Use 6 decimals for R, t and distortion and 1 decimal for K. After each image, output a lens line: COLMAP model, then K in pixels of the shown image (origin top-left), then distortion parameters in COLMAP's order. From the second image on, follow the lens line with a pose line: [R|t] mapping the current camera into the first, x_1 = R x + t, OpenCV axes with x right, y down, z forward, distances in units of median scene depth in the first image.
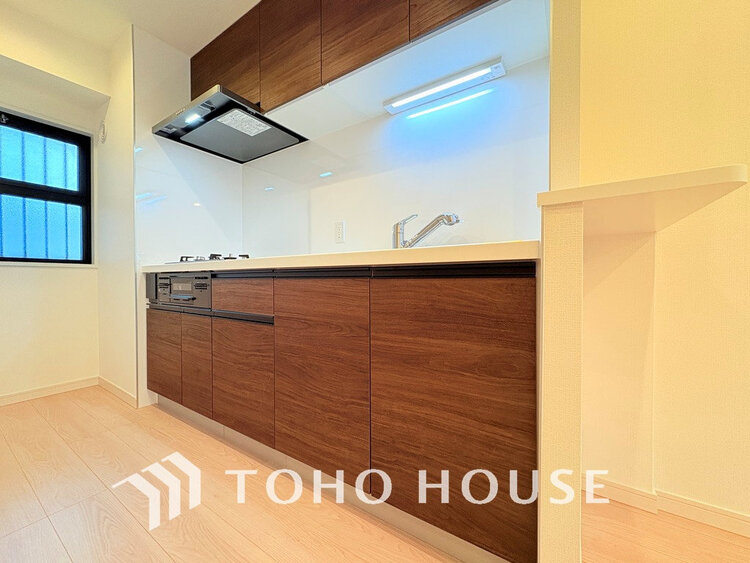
lens RADIAL K [[299.4, 0, 375.0], [0, 299.4, 281.5], [0, 0, 1]] dist [0.001219, -0.000009]
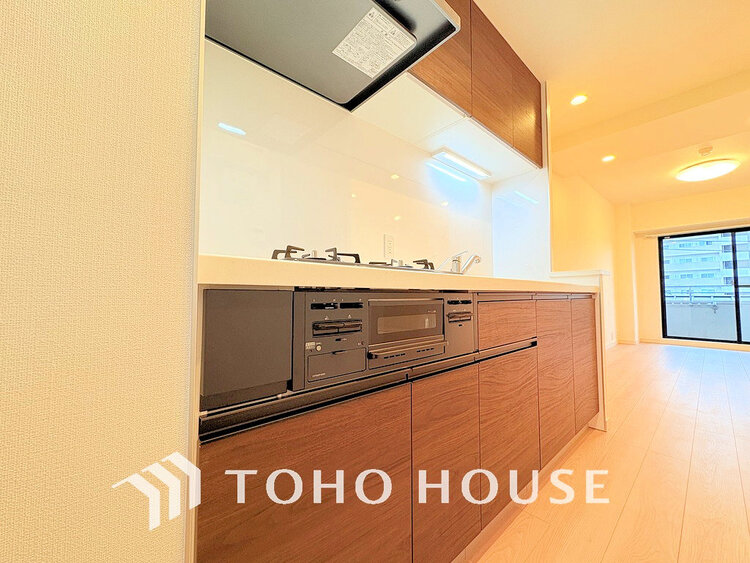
lens RADIAL K [[299.4, 0, 375.0], [0, 299.4, 281.5], [0, 0, 1]] dist [0.001219, -0.000009]
pose [[0.266819, 0.051313, 0.962380, -1.117345], [0.003879, 0.998516, -0.054315, -0.020102], [-0.963739, 0.018225, 0.266224, 0.943973]]
